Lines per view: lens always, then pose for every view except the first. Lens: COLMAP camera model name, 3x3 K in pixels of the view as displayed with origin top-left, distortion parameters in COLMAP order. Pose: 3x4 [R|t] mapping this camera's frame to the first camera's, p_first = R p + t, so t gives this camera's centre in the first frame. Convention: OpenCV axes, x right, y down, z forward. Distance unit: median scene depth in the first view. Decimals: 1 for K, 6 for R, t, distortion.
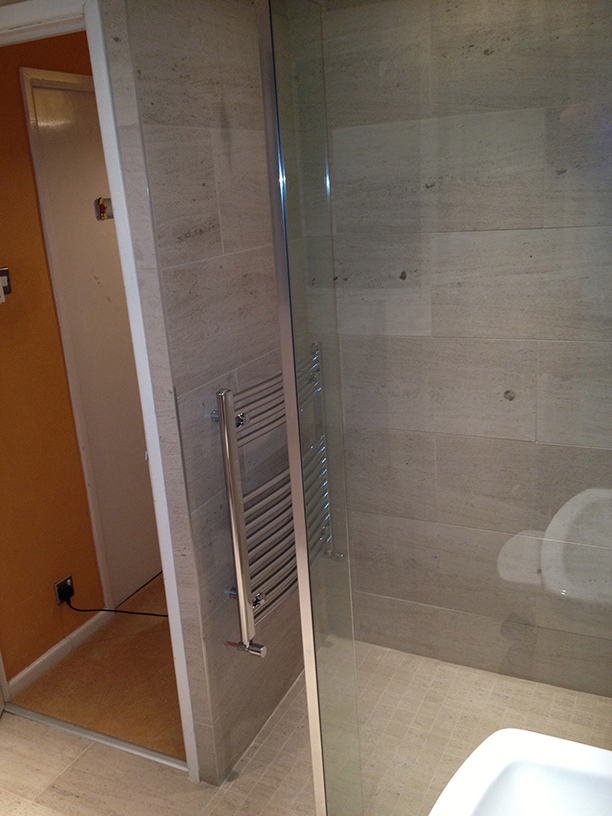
lens RADIAL K [[785.8, 0, 291.8], [0, 785.8, 408.8], [0, 0, 1]] dist [0.040733, 0.000000]
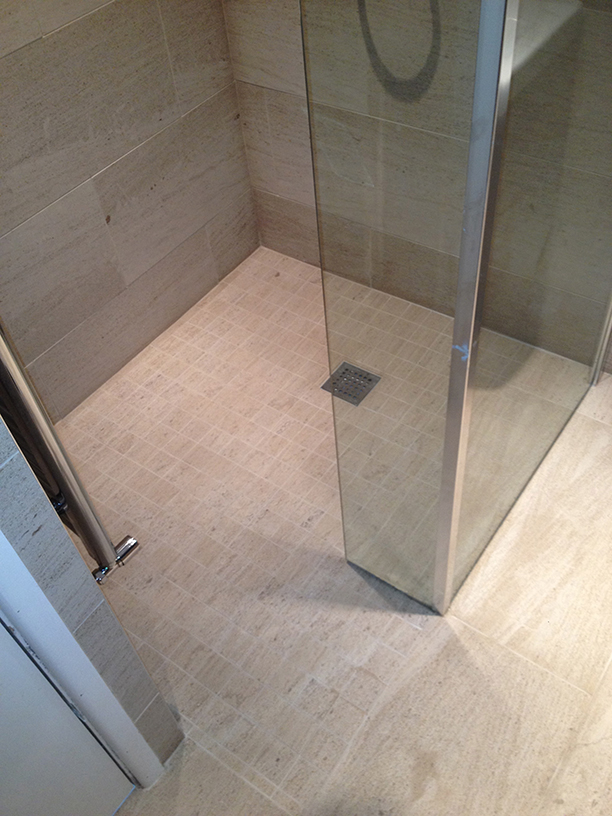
lens RADIAL K [[785.8, 0, 306.5], [0, 785.8, 405.1], [0, 0, 1]] dist [0.040733, 0.000000]
pose [[0.142052, -0.684496, 0.715043, -0.350264], [0.348330, 0.710732, 0.611168, -0.068836], [-0.926546, 0.162253, 0.339391, 0.649081]]
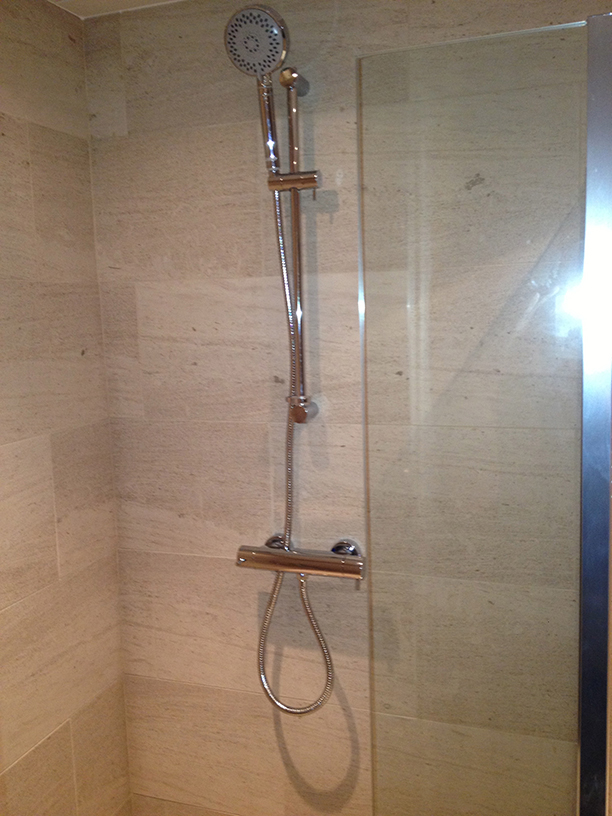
lens RADIAL K [[785.8, 0, 306.8], [0, 785.8, 407.4], [0, 0, 1]] dist [0.040733, 0.000000]
pose [[-0.136658, -0.053860, 0.989153, -0.319753], [0.313958, 0.944691, 0.094814, -0.226724], [-0.939550, 0.323509, -0.112190, 0.752740]]
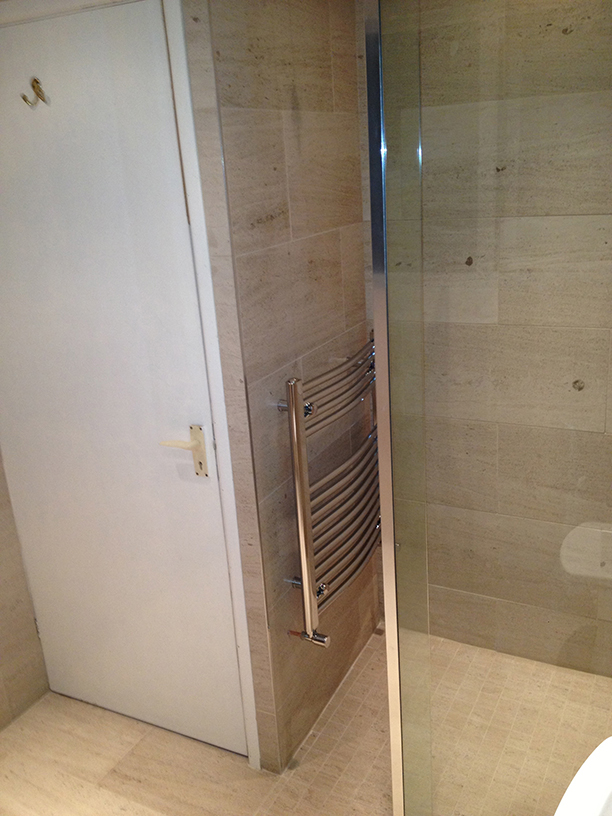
lens RADIAL K [[785.8, 0, 291.2], [0, 785.8, 408.9], [0, 0, 1]] dist [0.040733, 0.000000]
pose [[0.999743, 0.008378, -0.021075, -0.060859], [-0.007840, 0.999645, 0.025481, -0.010189], [0.021281, -0.025309, 0.999453, 0.012859]]
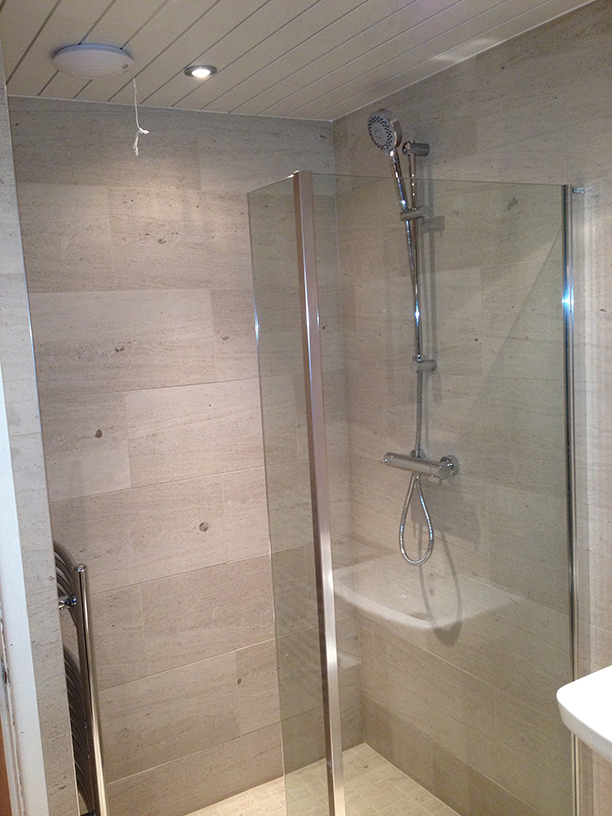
lens RADIAL K [[785.8, 0, 305.0], [0, 785.8, 399.4], [0, 0, 1]] dist [0.040733, 0.000000]
pose [[0.529184, -0.051938, 0.846916, -0.612324], [0.258061, 0.960694, -0.102331, -0.041719], [-0.808313, 0.272707, 0.521787, 0.254649]]
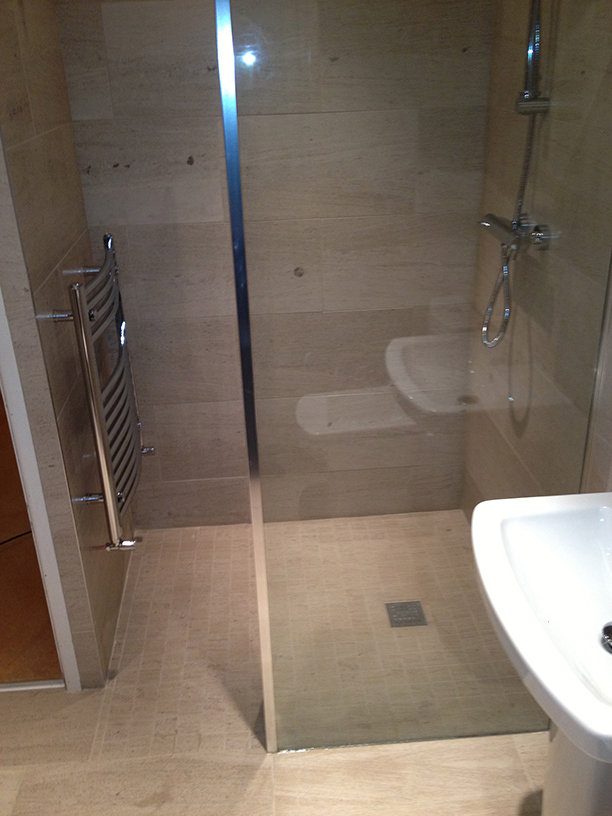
lens RADIAL K [[785.8, 0, 307.4], [0, 785.8, 416.8], [0, 0, 1]] dist [0.040733, 0.000000]
pose [[0.853280, -0.176265, 0.490759, -0.303019], [0.117614, 0.981941, 0.148186, 0.021633], [-0.508016, -0.068724, 0.858602, 0.031766]]
